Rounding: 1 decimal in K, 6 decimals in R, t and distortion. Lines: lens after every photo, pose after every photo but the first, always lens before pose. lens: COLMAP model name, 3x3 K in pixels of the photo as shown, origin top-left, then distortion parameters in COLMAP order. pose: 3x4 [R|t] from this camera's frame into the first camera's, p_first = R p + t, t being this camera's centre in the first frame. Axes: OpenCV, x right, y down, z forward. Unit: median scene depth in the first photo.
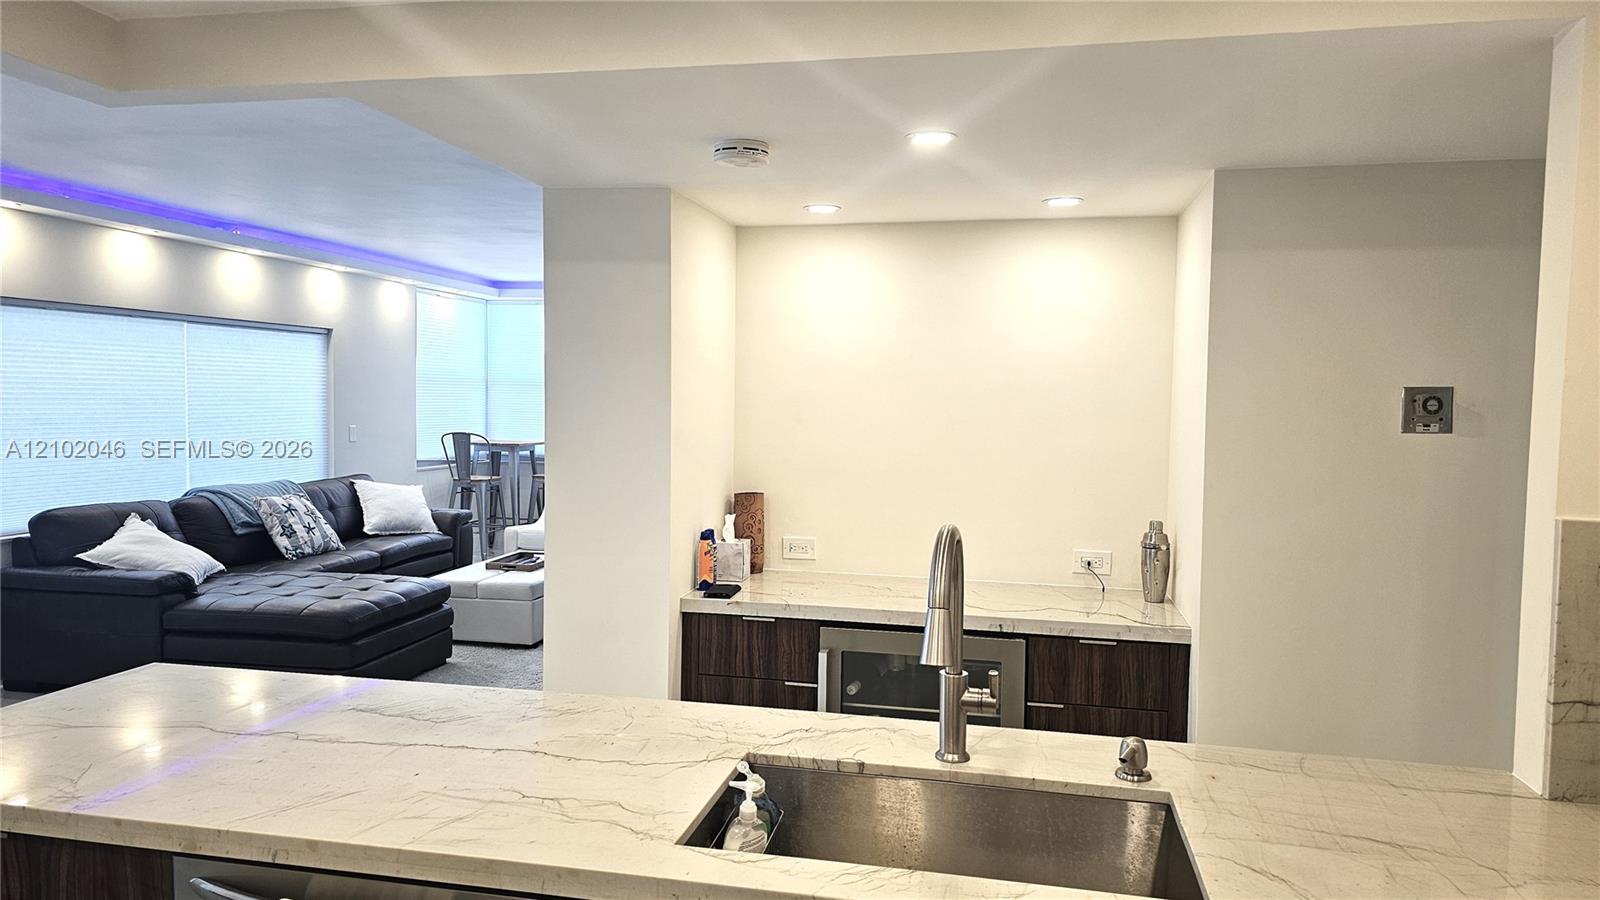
lens RADIAL K [[1077.1, 0, 794.4], [0, 1077.1, 457.3], [0, 0, 1]] dist [-0.000708, -0.001662]
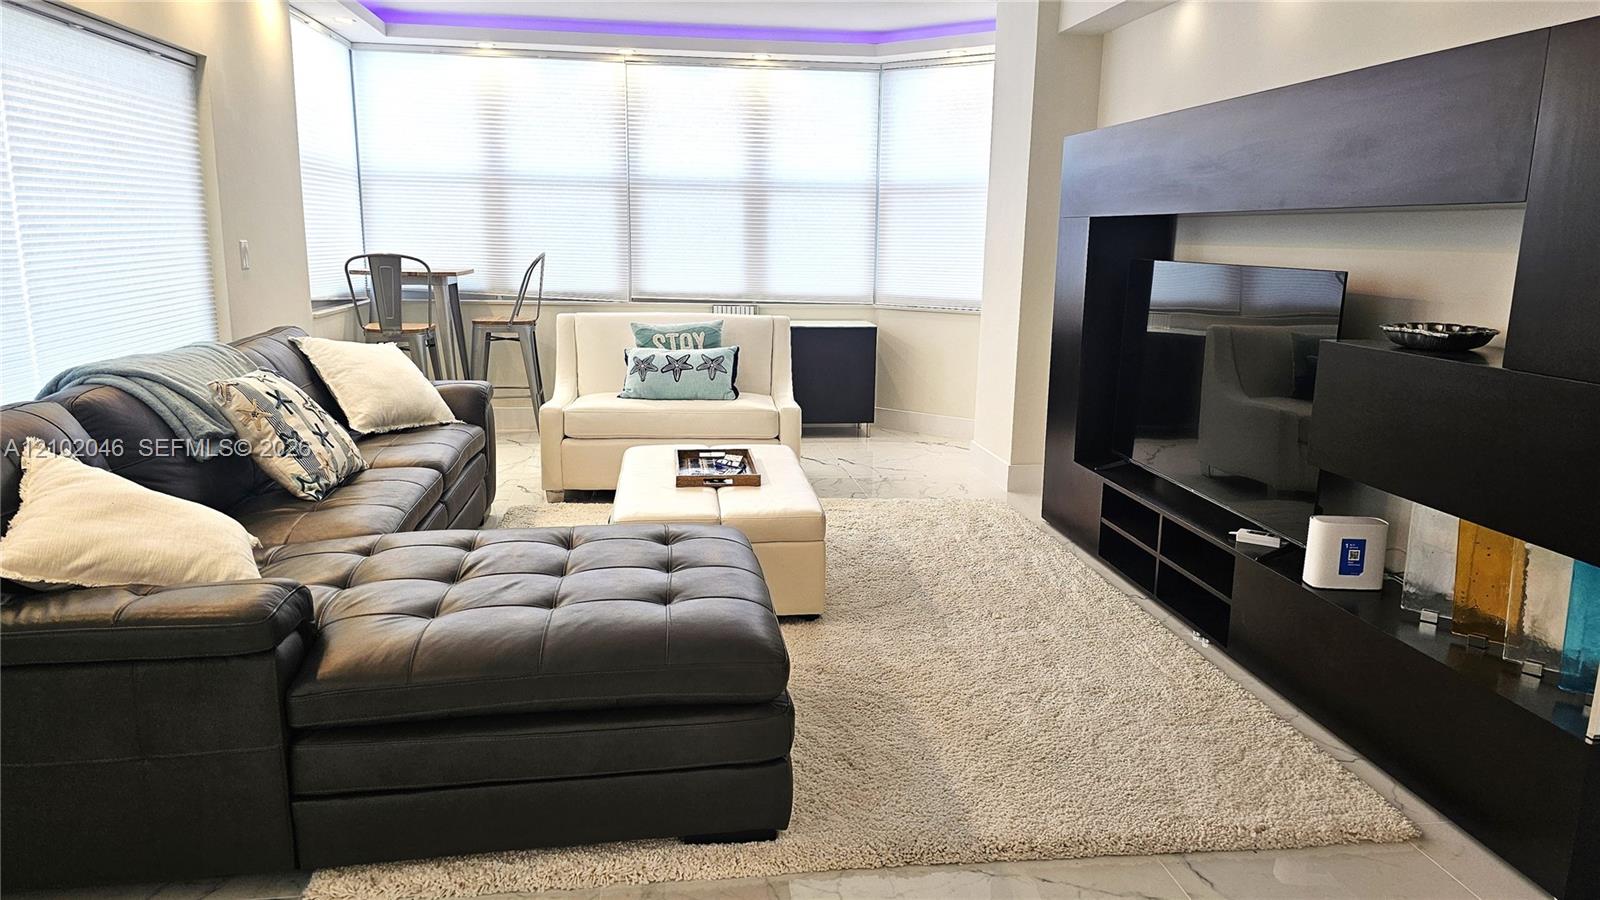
lens RADIAL K [[1050.1, 0, 800.0], [0, 1050.1, 450.0], [0, 0, 1]] dist [0.076716, -0.083254]
pose [[0.934209, -0.062811, 0.351152, -0.424191], [0.009240, 0.988307, 0.152196, -0.003415], [-0.356606, -0.138938, 0.923866, 0.449686]]
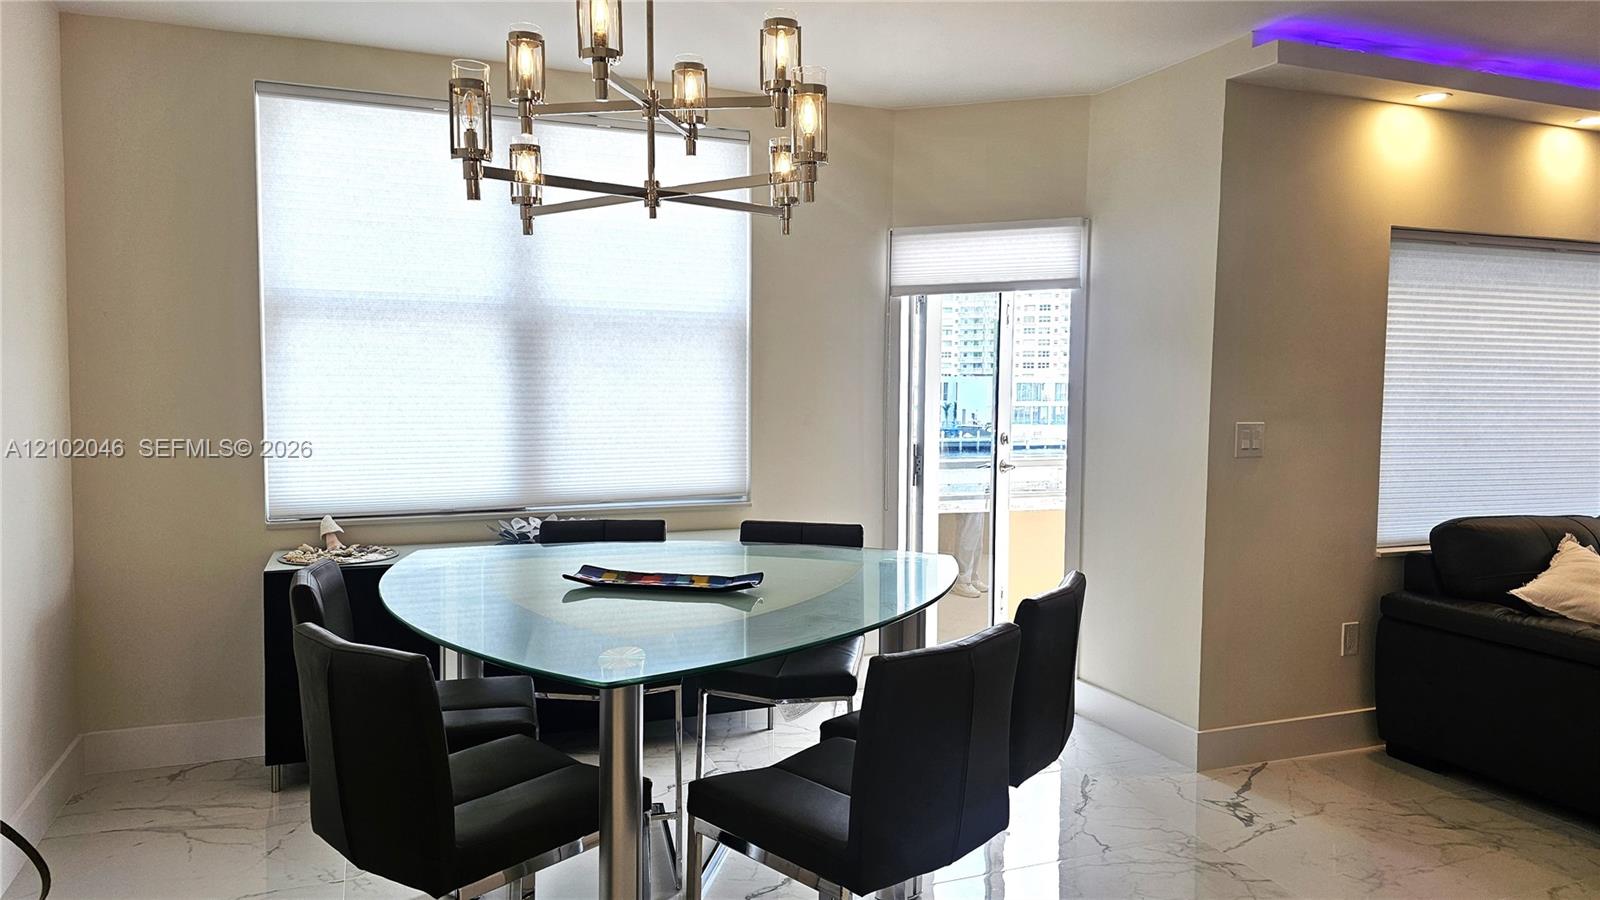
lens RADIAL K [[1077.1, 0, 794.4], [0, 1077.1, 457.3], [0, 0, 1]] dist [-0.000708, -0.001662]
pose [[0.550147, 0.052429, -0.833421, -0.282038], [-0.044328, 0.998454, 0.033549, 0.002307], [0.833891, 0.018487, 0.551620, 0.192799]]
